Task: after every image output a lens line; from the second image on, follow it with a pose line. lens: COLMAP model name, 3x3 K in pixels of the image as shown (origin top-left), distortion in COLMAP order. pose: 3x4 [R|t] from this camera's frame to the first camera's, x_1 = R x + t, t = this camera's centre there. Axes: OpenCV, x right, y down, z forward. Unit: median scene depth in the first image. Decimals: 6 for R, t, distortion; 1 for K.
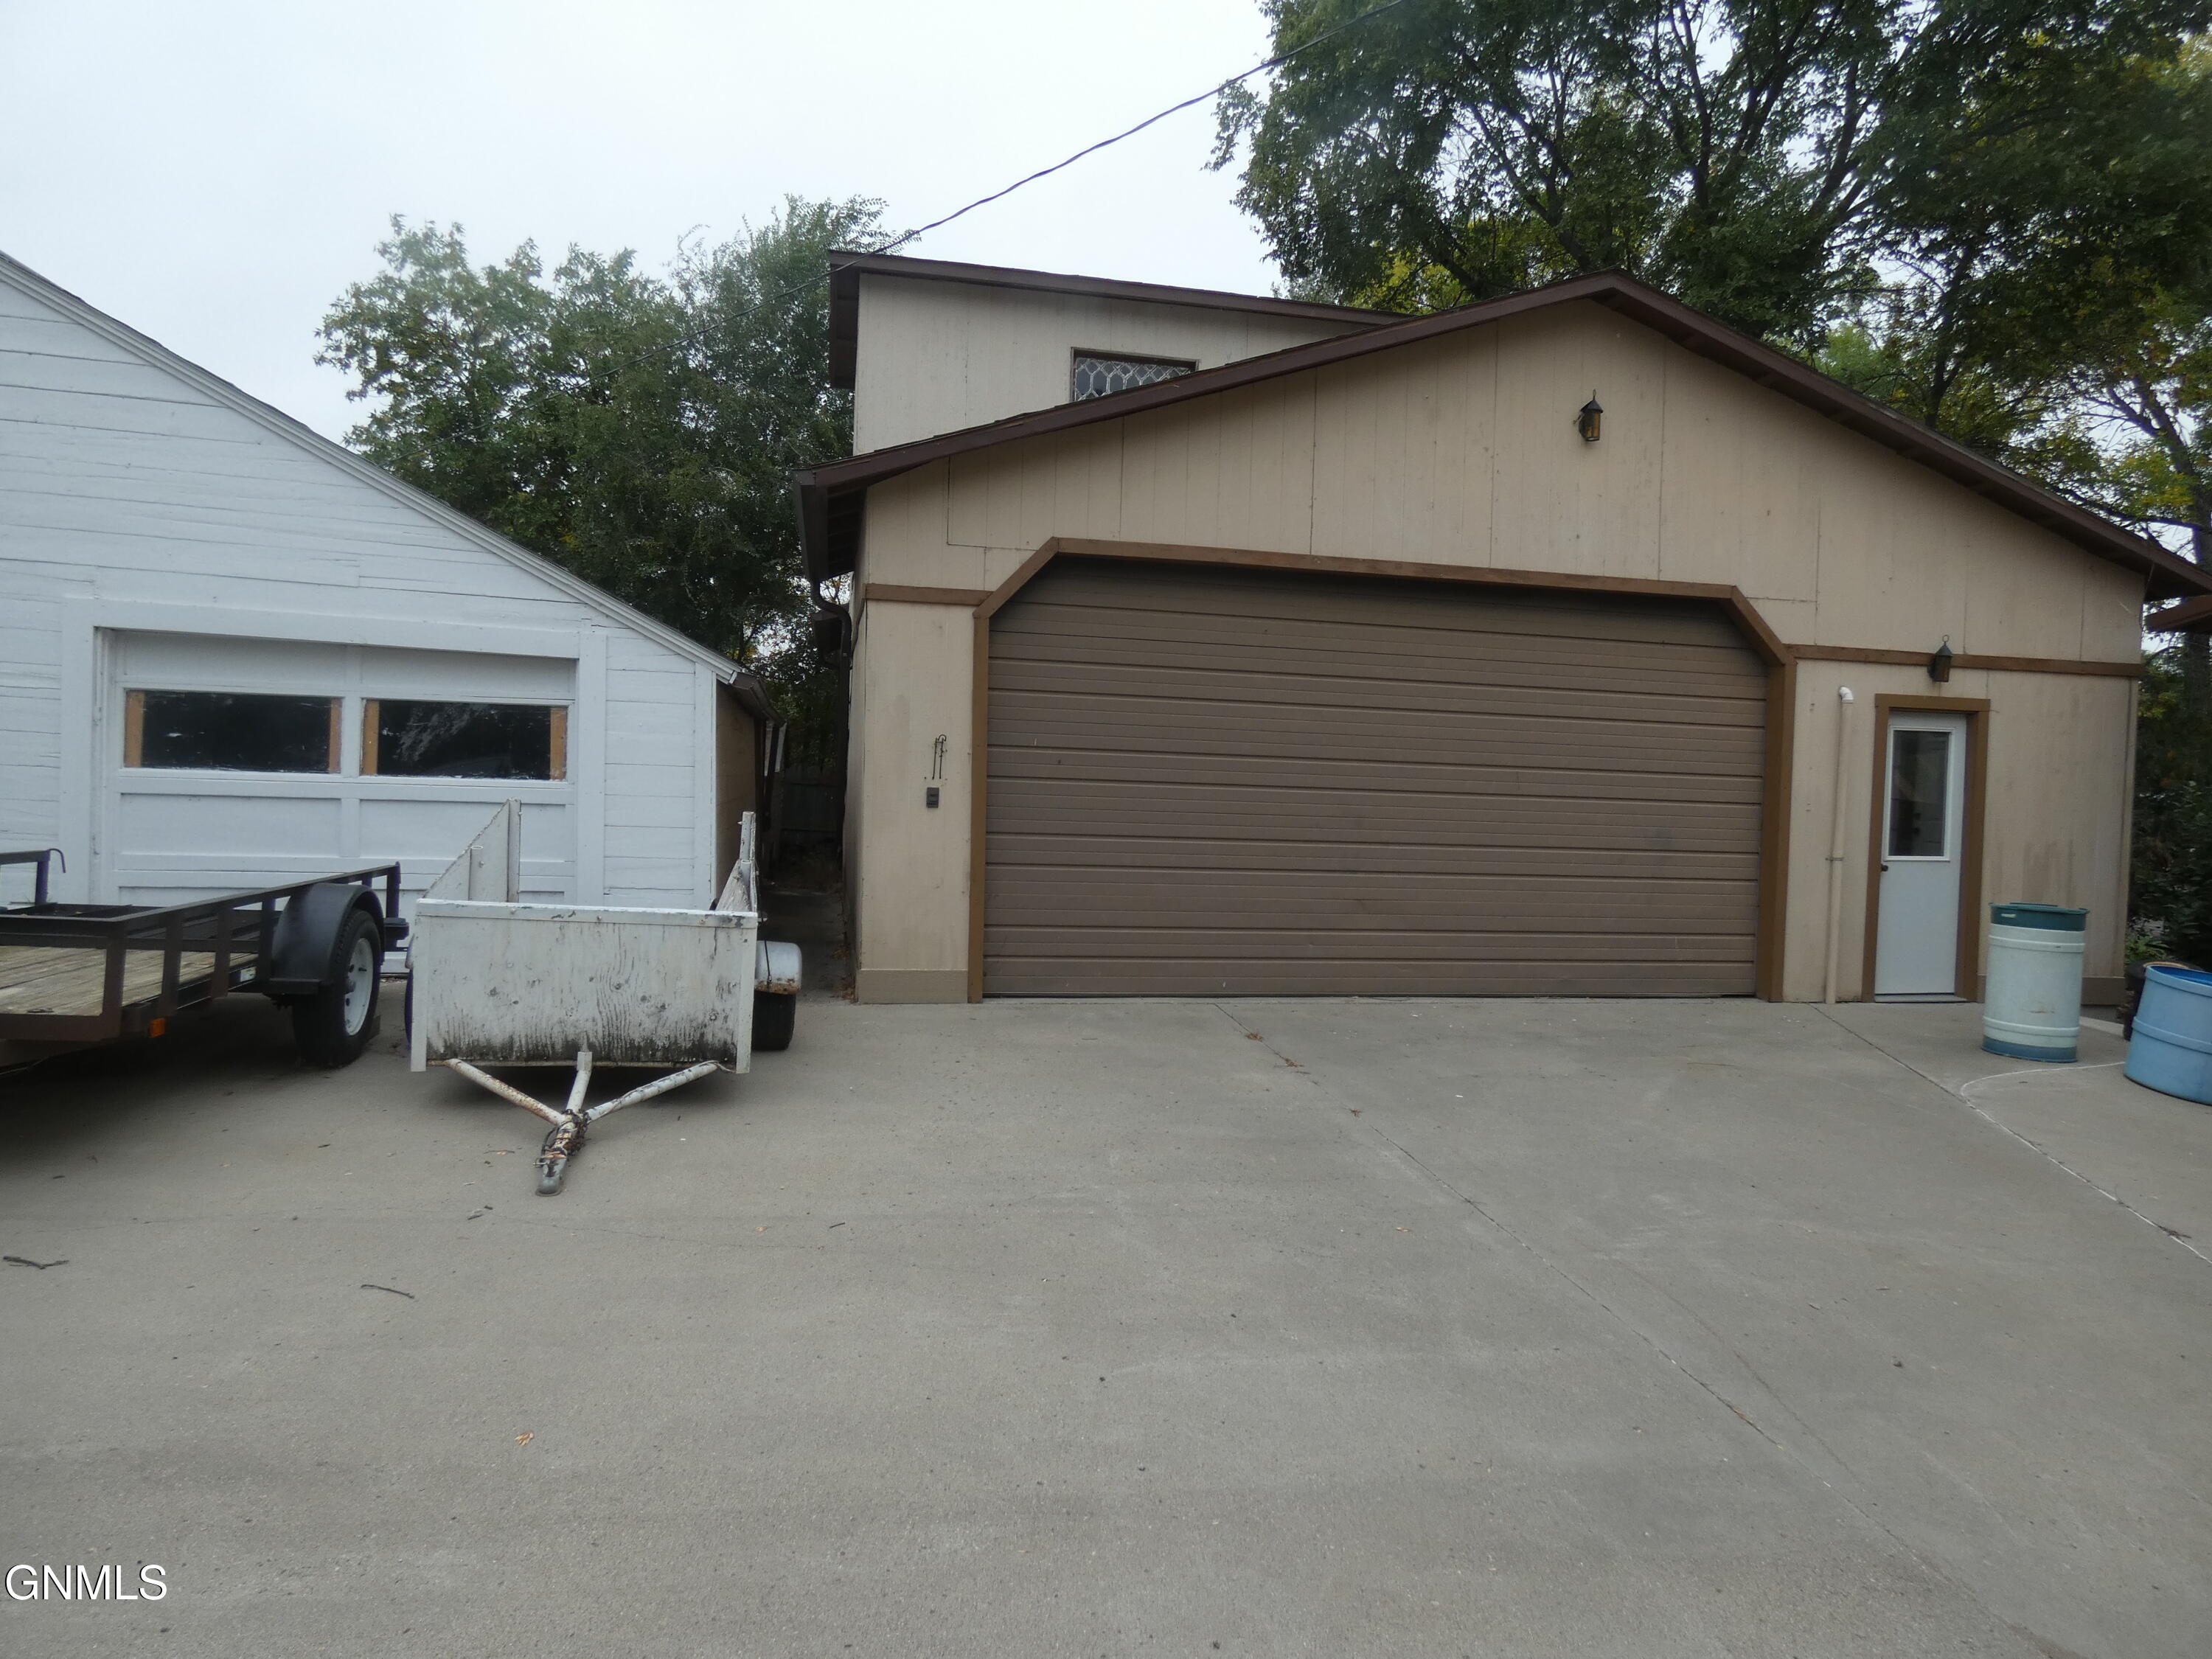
lens RADIAL K [[1304.8, 0, 1106.0], [0, 1304.8, 829.5], [0, 0, 1]] dist [-0.014020, -0.001745]
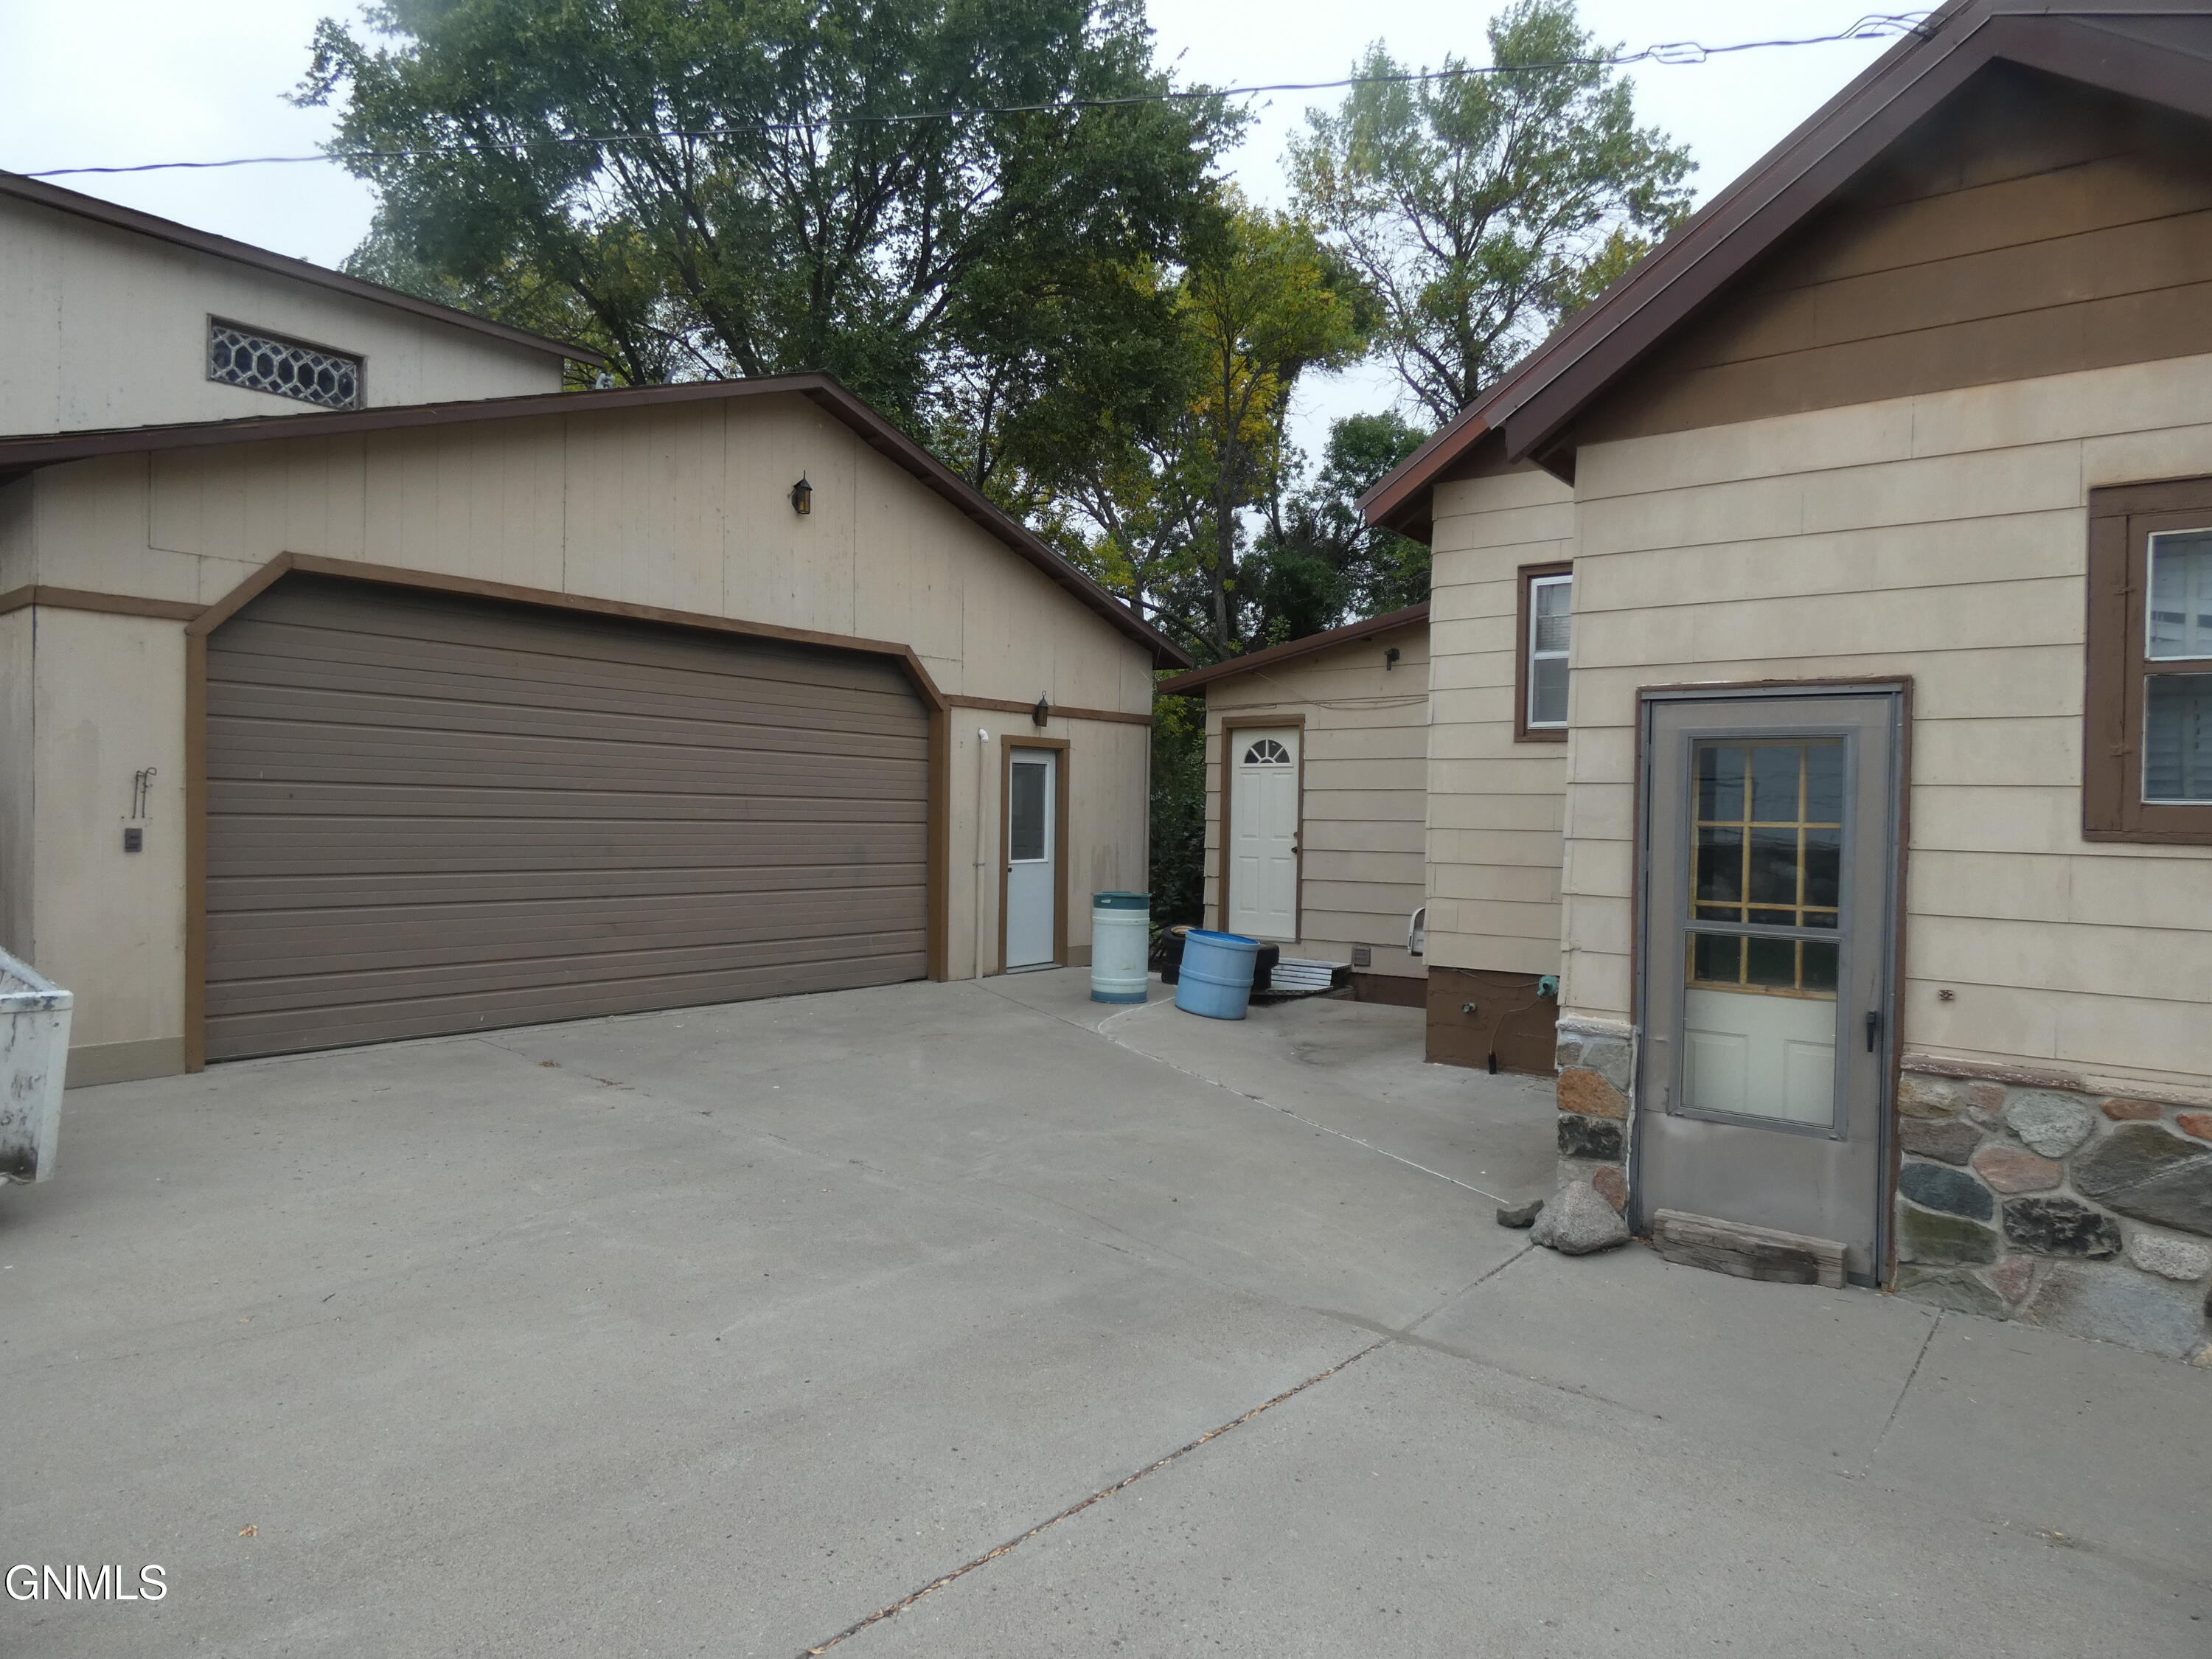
lens RADIAL K [[1304.8, 0, 1106.0], [0, 1304.8, 829.5], [0, 0, 1]] dist [-0.014020, -0.001745]
pose [[0.763322, -0.026199, 0.645486, -0.190860], [0.028295, 0.999574, 0.007110, -0.019285], [-0.645398, 0.012837, 0.763739, -0.062846]]
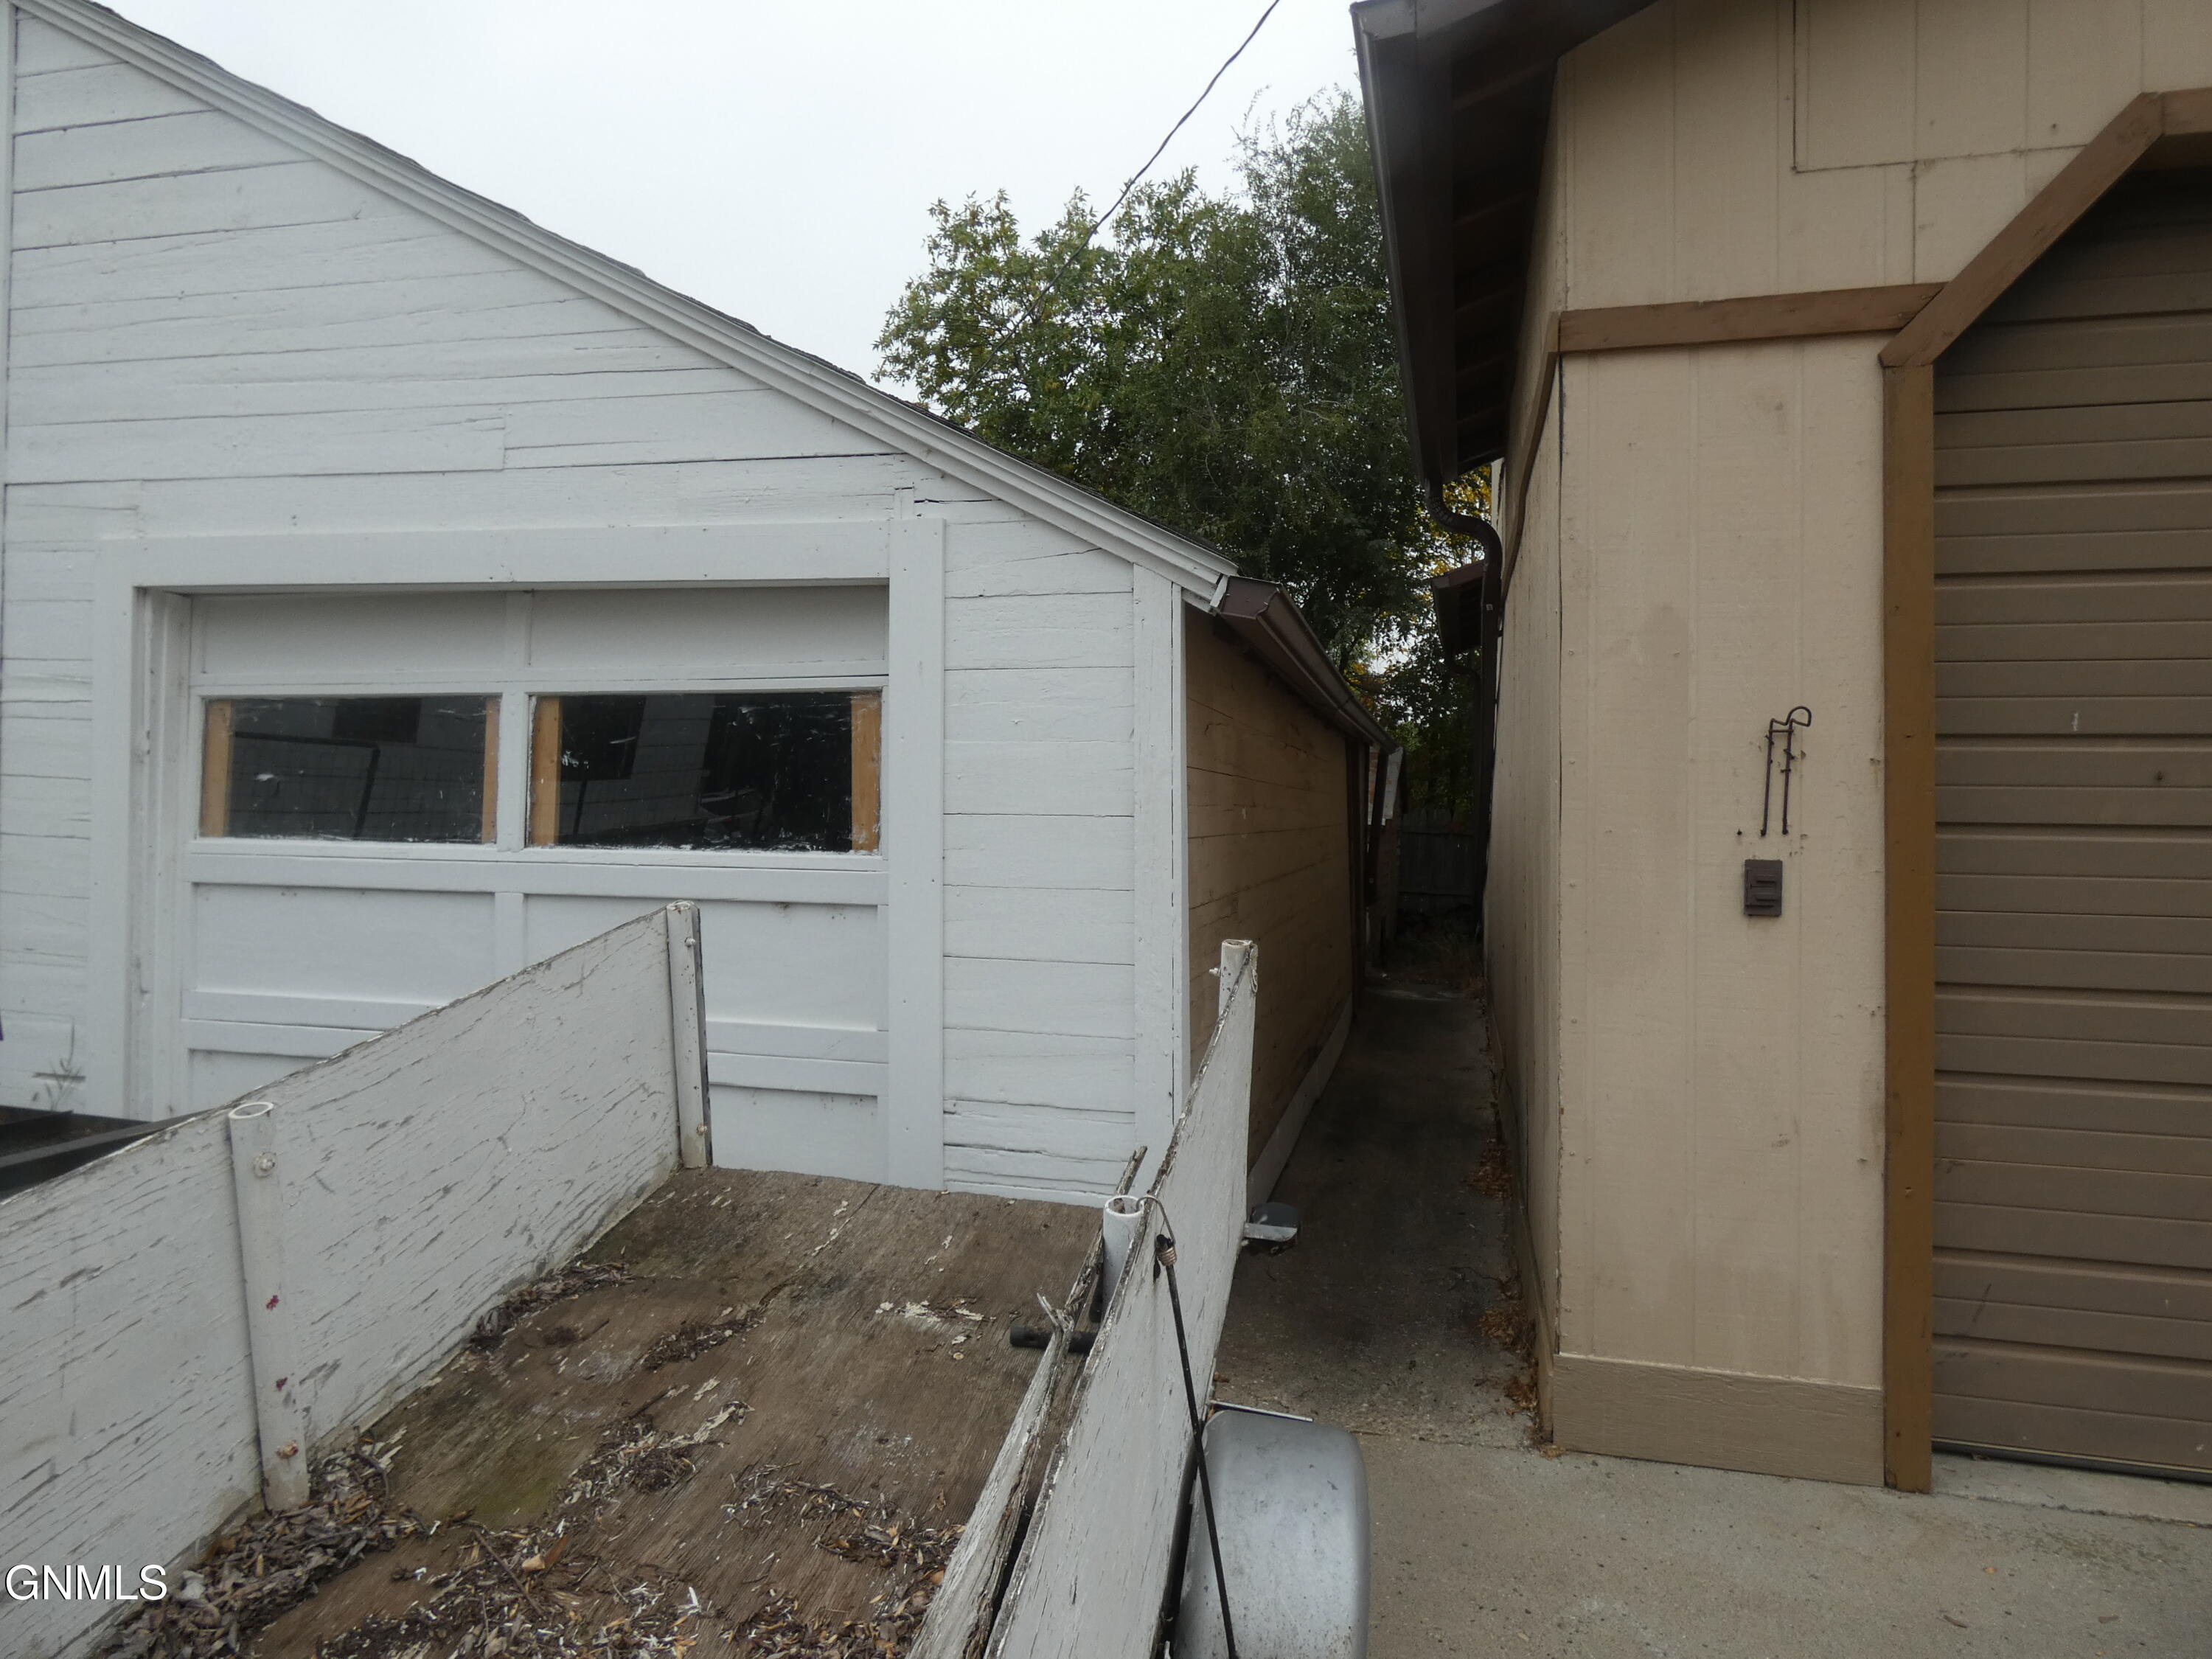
lens RADIAL K [[1279.3, 0, 1130.7], [0, 1279.3, 804.3], [0, 0, 1]] dist [-0.010054, -0.000139]
pose [[0.894824, -0.025901, -0.445668, -0.129683], [-0.001389, 0.998149, -0.060798, -0.025772], [0.446418, 0.055023, 0.893131, 0.604451]]
